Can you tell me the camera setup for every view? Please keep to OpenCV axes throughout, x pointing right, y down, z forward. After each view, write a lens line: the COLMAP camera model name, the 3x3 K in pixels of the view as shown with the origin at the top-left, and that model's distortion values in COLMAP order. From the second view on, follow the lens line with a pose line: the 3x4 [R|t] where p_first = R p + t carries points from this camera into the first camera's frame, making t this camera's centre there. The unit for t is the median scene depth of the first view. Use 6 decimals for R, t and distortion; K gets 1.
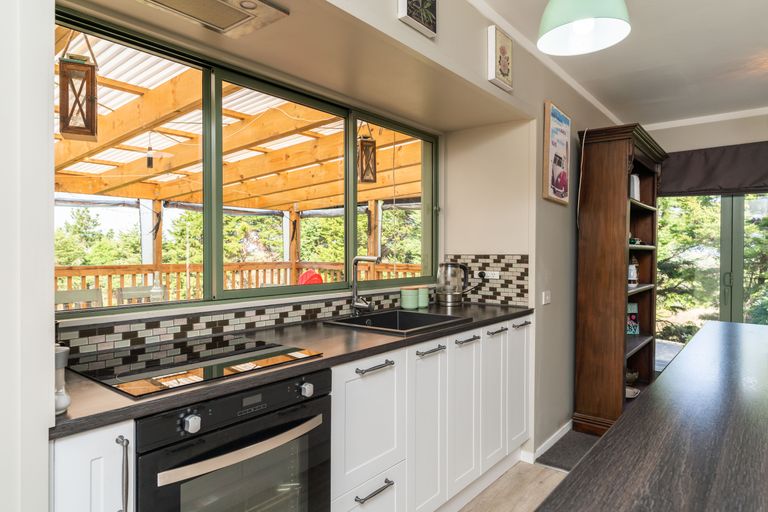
lens RADIAL K [[488.3, 0, 384.0], [0, 488.3, 256.0], [0, 0, 1]] dist [-0.001189, 0.002663]
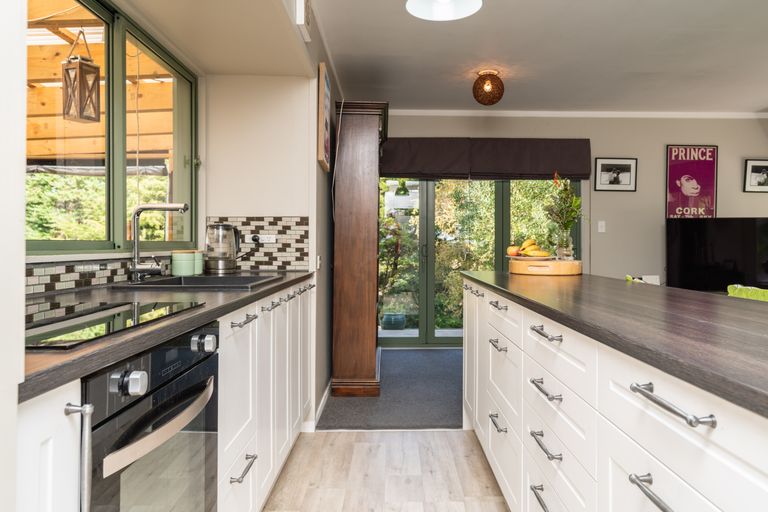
lens RADIAL K [[551.7, 0, 384.0], [0, 551.7, 256.0], [0, 0, 1]] dist [-0.002486, -0.000532]
pose [[0.752948, -0.004281, 0.658066, -0.300614], [0.007537, 0.999969, -0.002119, 0.076418], [-0.658037, 0.006555, 0.752957, 0.077055]]
